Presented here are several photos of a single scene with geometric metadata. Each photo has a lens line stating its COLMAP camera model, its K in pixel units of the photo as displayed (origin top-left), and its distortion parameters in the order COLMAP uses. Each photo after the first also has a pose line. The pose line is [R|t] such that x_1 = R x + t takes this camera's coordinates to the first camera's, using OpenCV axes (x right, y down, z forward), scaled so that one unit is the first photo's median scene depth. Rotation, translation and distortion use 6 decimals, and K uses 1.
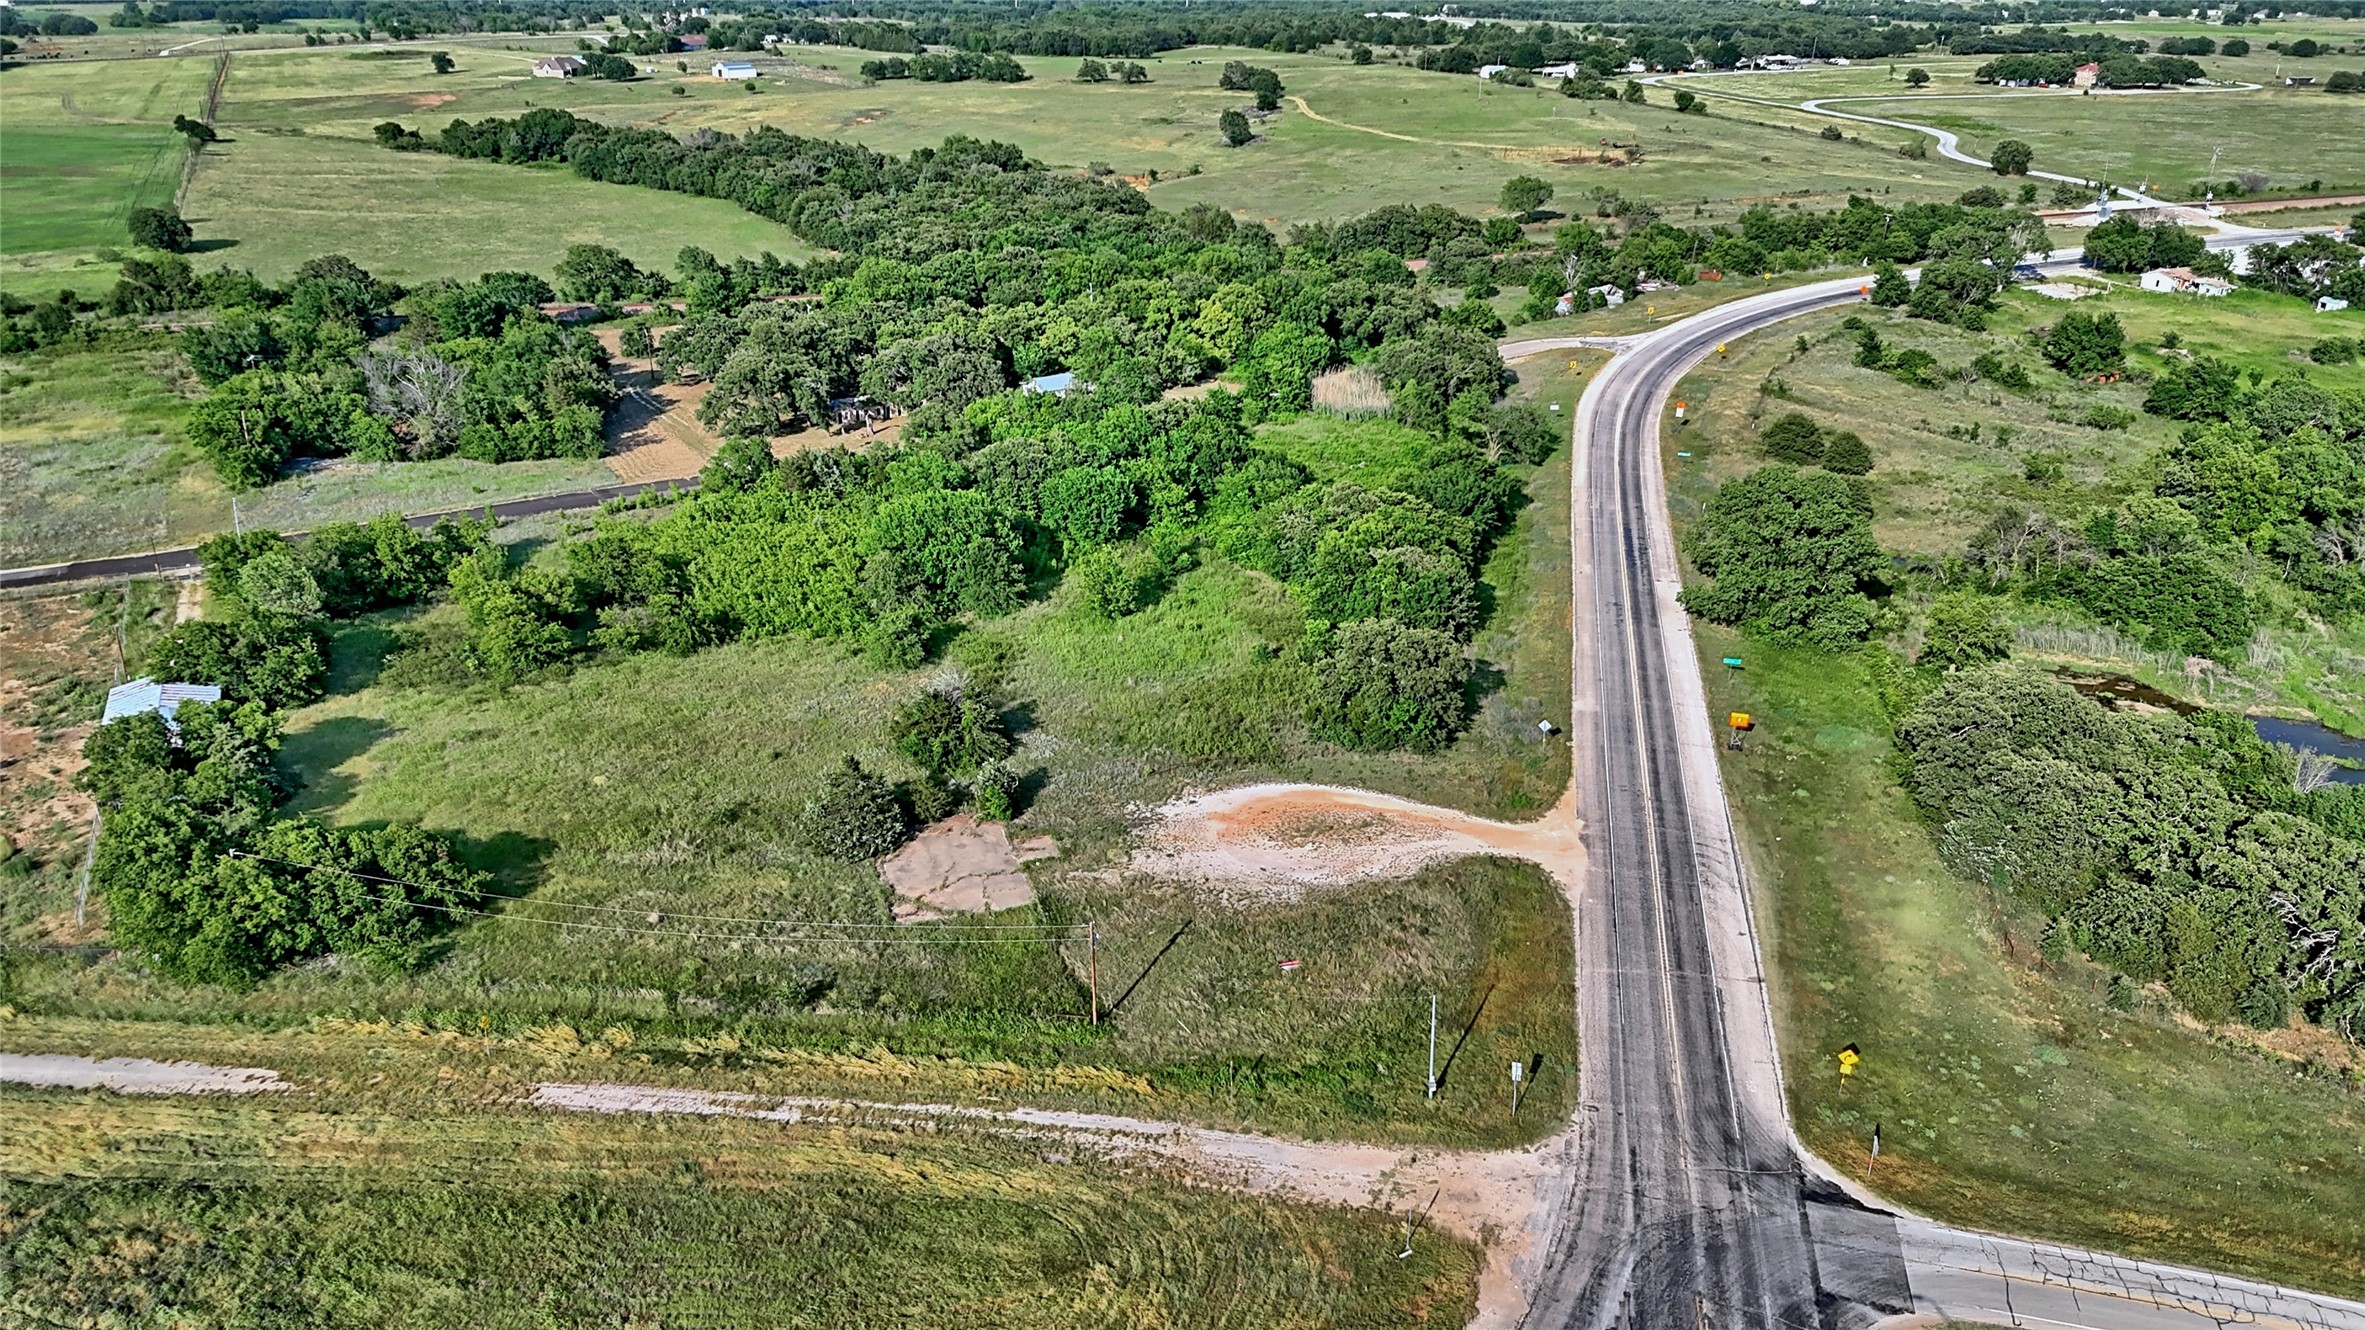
lens RADIAL K [[1736.5, 0, 1182.5], [0, 1736.5, 665.0], [0, 0, 1]] dist [0.116819, -0.172828]
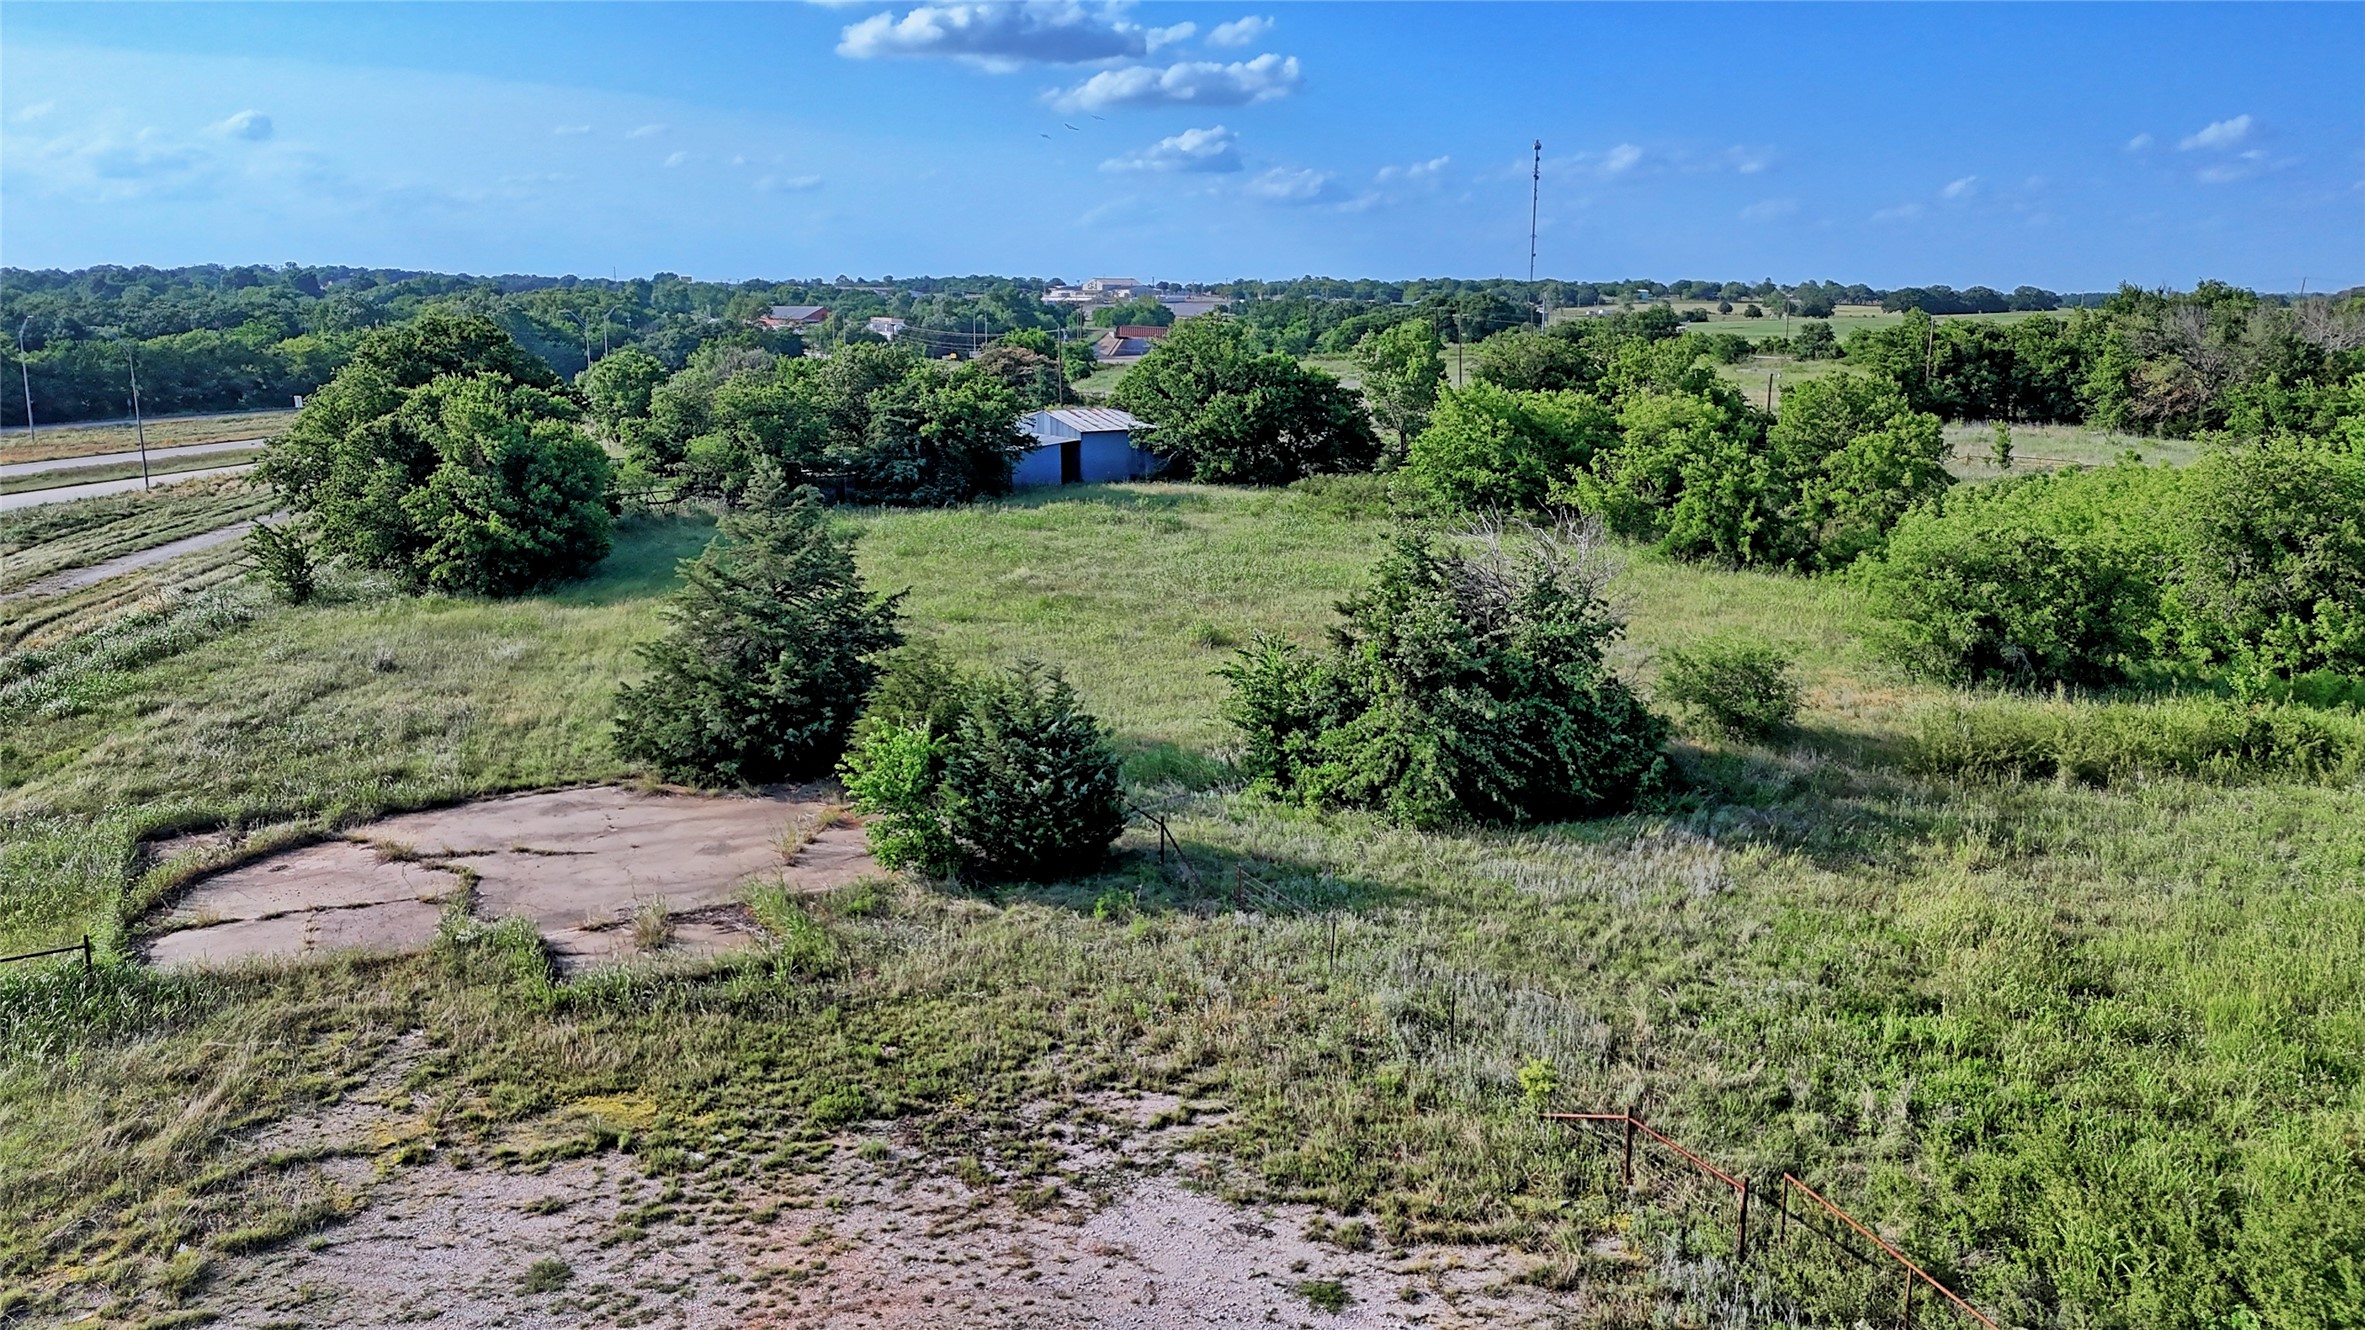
lens RADIAL K [[1716.3, 0, 1187.7], [0, 1716.3, 699.6], [0, 0, 1]] dist [0.067650, -0.076579]
pose [[0.178486, 0.209229, -0.961439, 0.090247], [-0.374666, 0.917970, 0.130215, 0.010947], [0.909818, 0.336977, 0.242236, 0.614179]]
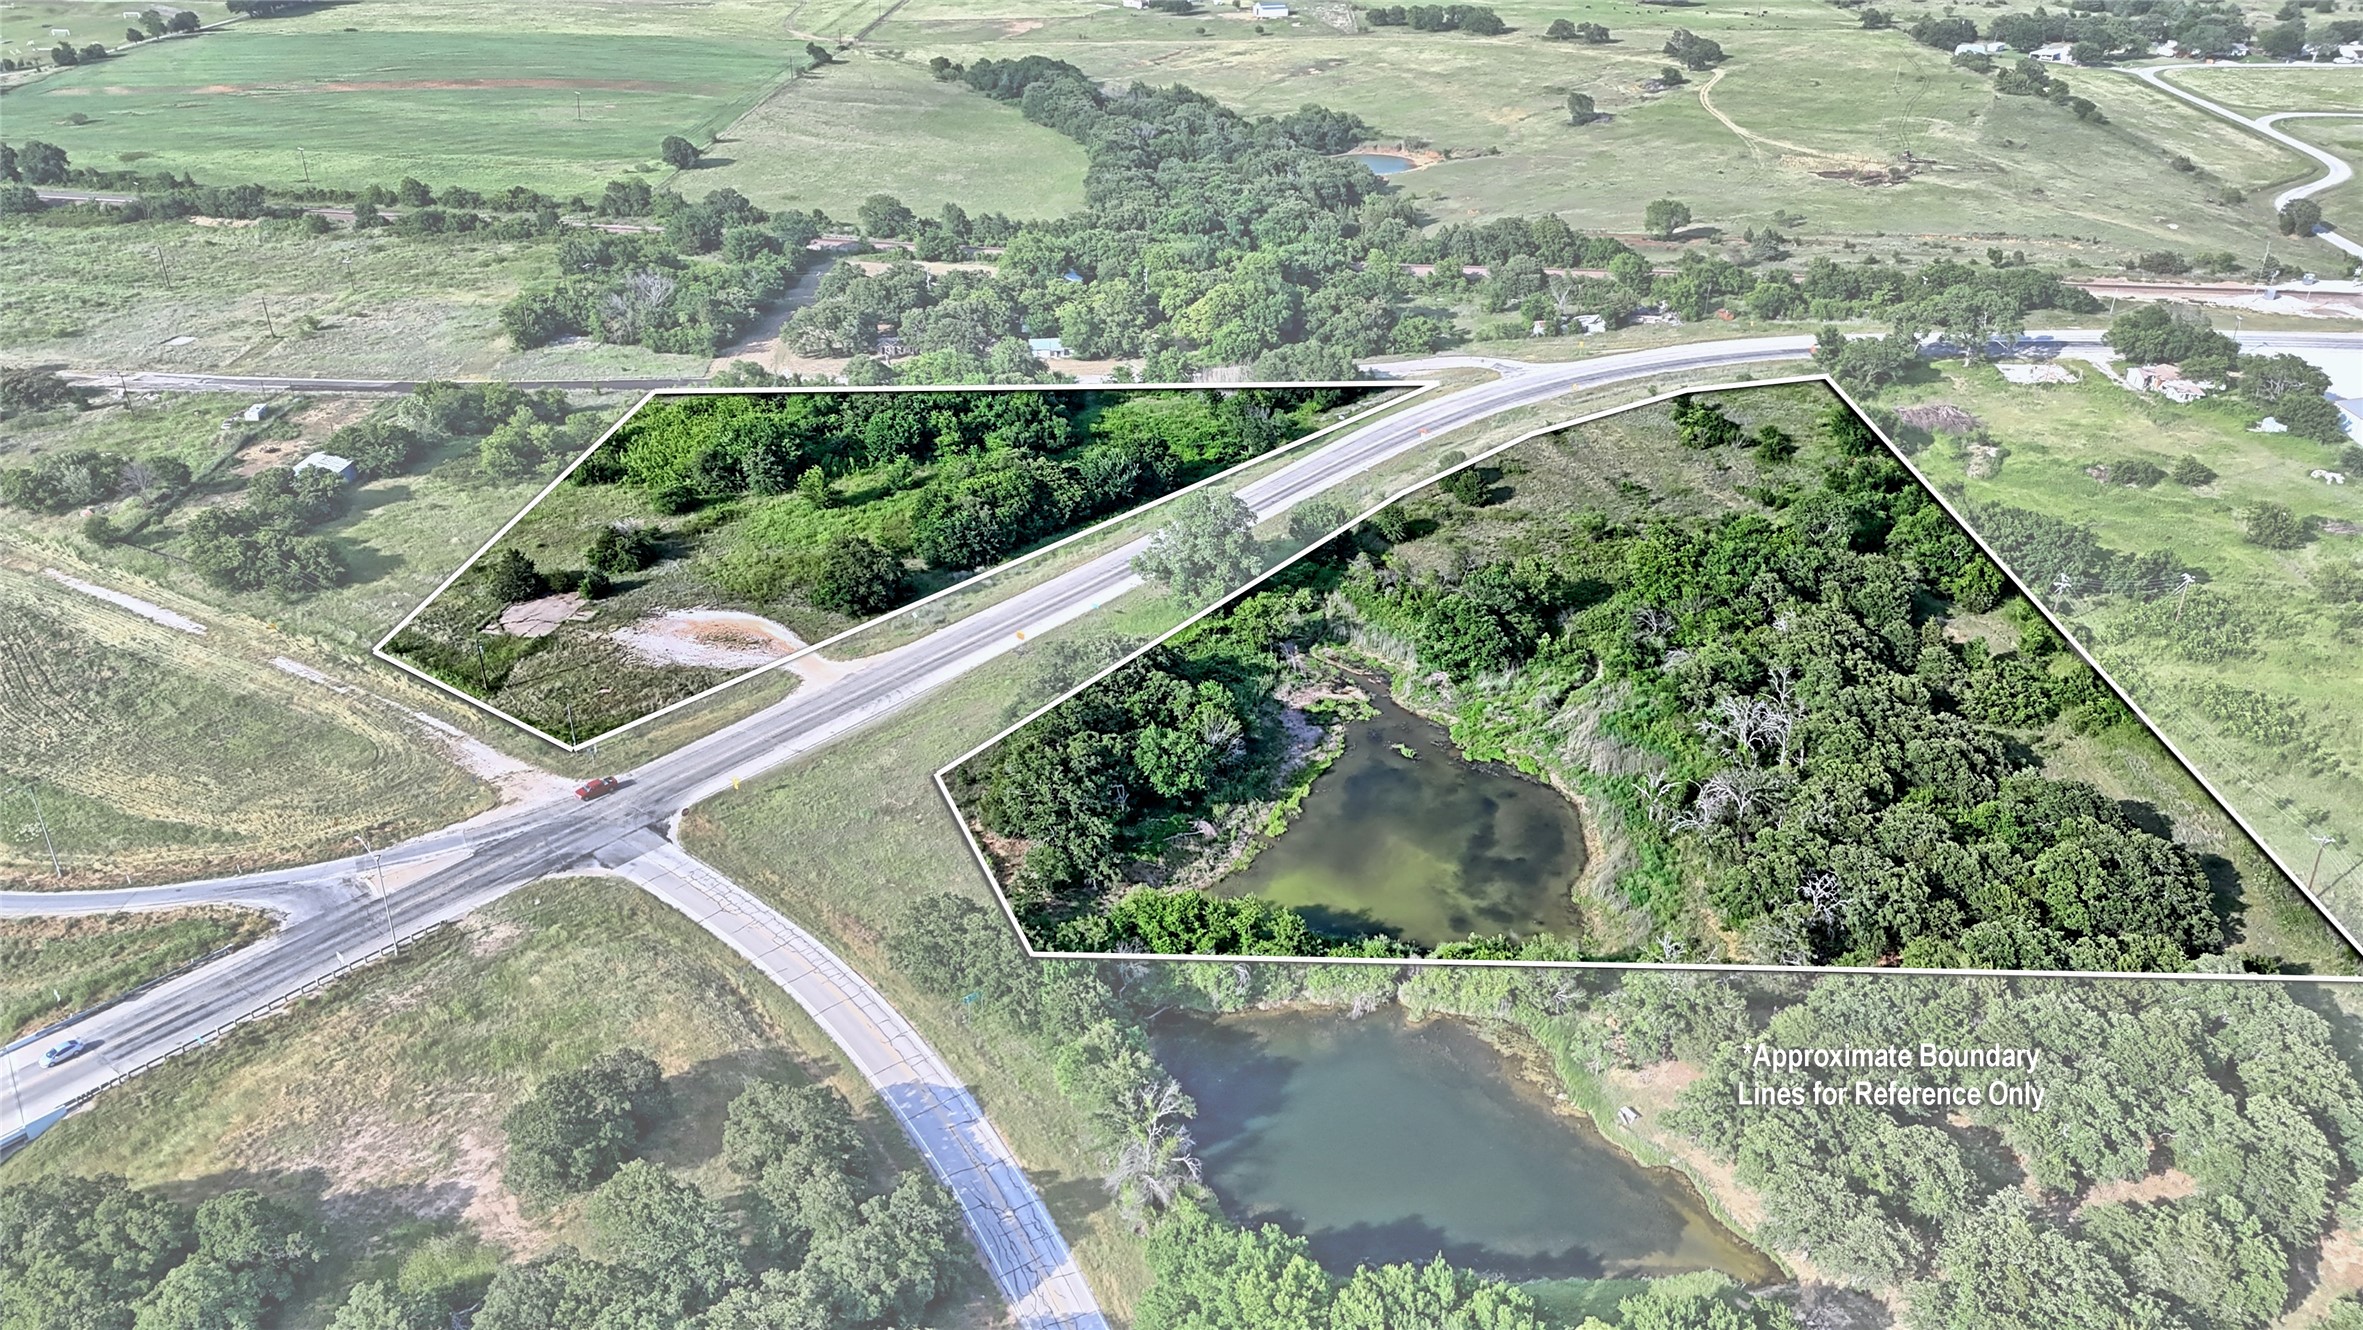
lens RADIAL K [[1714.8, 0, 1186.7], [0, 1714.8, 699.6], [0, 0, 1]] dist [0.067650, -0.076579]
pose [[0.889948, 0.217562, -0.400823, 0.786621], [-0.177907, 0.974862, 0.134136, -0.107888], [0.419930, -0.048065, 0.906283, -0.267911]]
